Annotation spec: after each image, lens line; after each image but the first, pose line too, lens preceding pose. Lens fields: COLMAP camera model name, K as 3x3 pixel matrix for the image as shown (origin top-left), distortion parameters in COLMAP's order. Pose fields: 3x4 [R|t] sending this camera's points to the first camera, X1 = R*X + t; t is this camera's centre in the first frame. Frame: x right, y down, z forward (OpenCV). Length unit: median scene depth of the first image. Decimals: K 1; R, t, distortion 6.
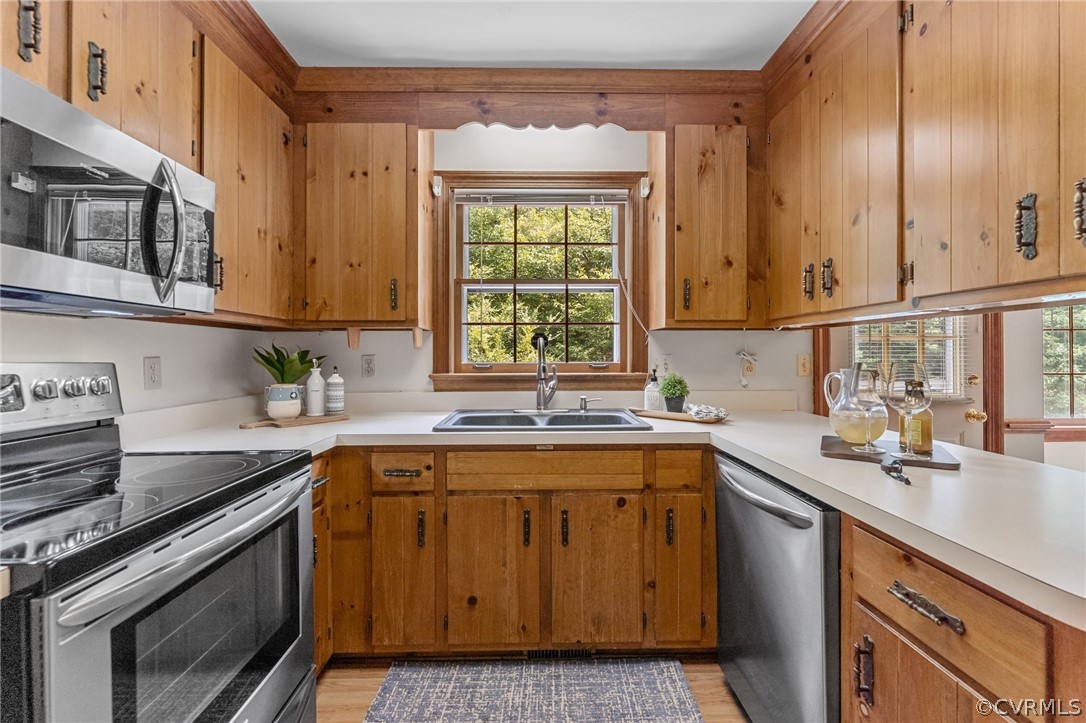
lens RADIAL K [[449.2, 0, 540.4], [0, 449.2, 353.5], [0, 0, 1]] dist [-0.004731, -0.000429]
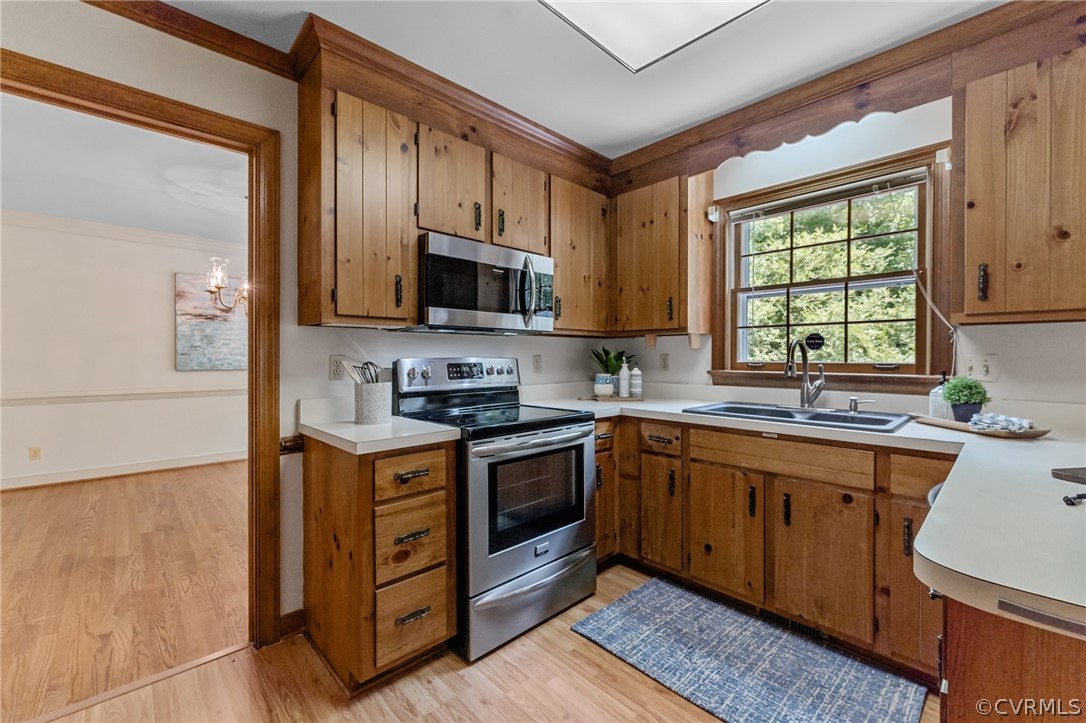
lens RADIAL K [[450.6, 0, 543.5], [0, 450.6, 359.6], [0, 0, 1]] dist [-0.005019, -0.000078]
pose [[0.675035, 0.009675, -0.737722, 0.429193], [0.001009, 0.999901, 0.014038, -0.000751], [0.737785, -0.010220, 0.674959, -0.184736]]
